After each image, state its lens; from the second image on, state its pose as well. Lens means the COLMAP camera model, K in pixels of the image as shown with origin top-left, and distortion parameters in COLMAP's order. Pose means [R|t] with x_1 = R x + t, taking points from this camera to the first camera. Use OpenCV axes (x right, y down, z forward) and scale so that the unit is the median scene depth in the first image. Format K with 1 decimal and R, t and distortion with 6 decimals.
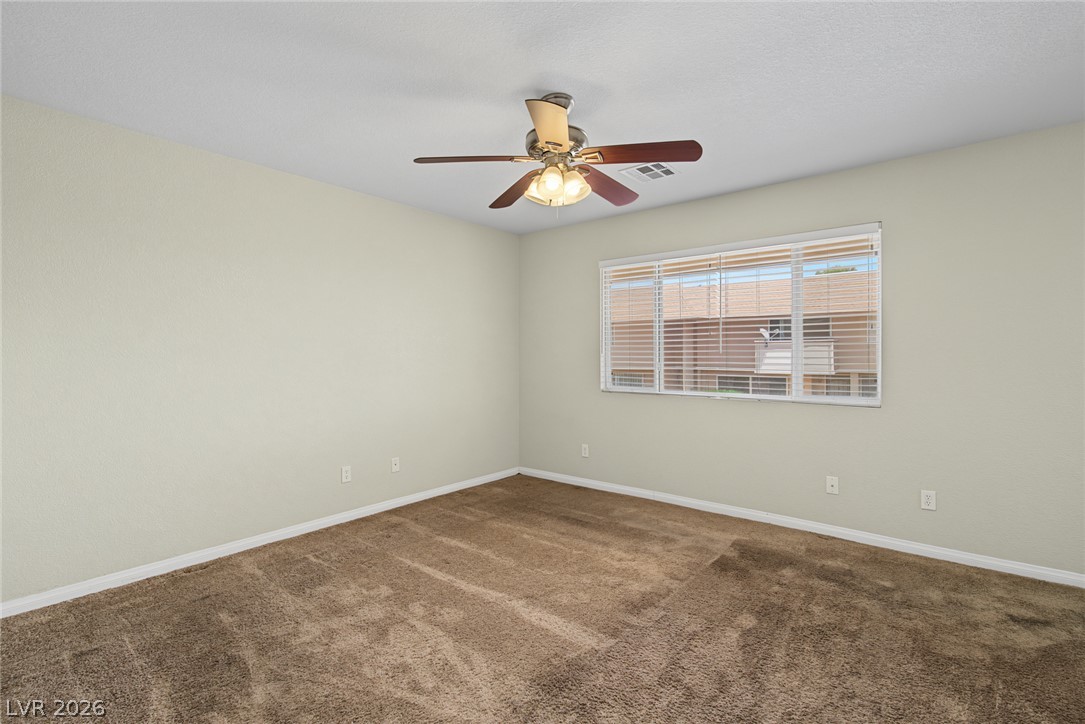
lens RADIAL K [[495.3, 0, 542.5], [0, 495.3, 362.0], [0, 0, 1]] dist [-0.001854, -0.000428]
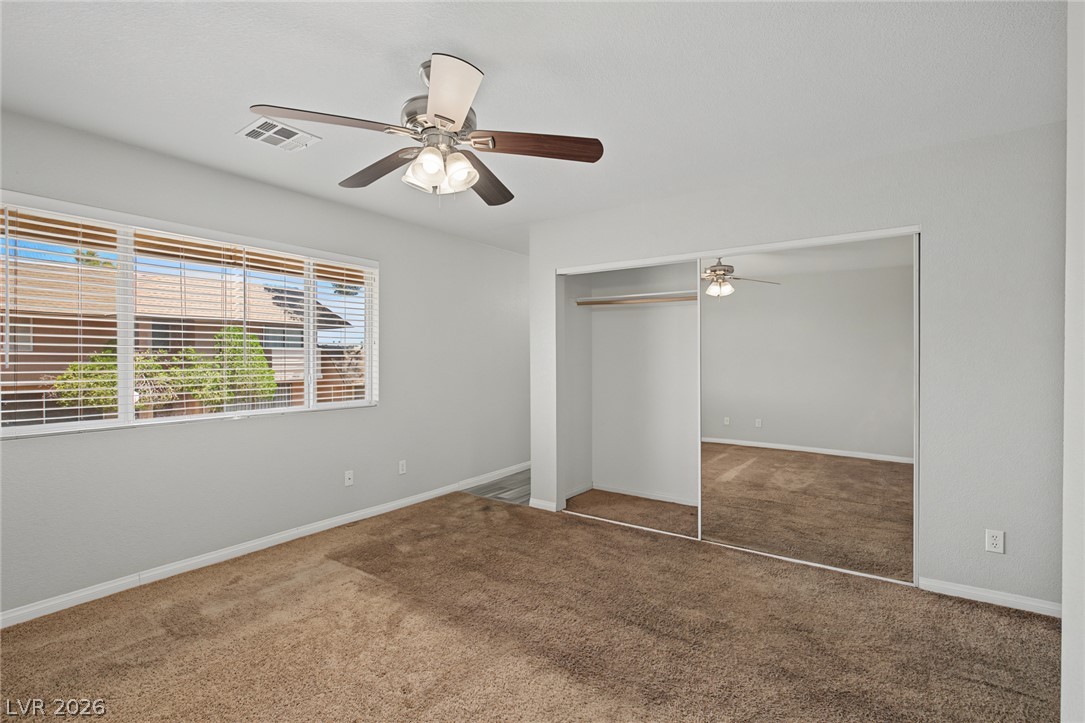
lens RADIAL K [[495.3, 0, 542.5], [0, 495.3, 361.5], [0, 0, 1]] dist [-0.001854, -0.000428]
pose [[-0.057975, -0.004947, 0.998306, -0.690476], [0.026396, 0.999631, 0.006487, -0.018334], [-0.997969, 0.026727, -0.057823, 0.726403]]
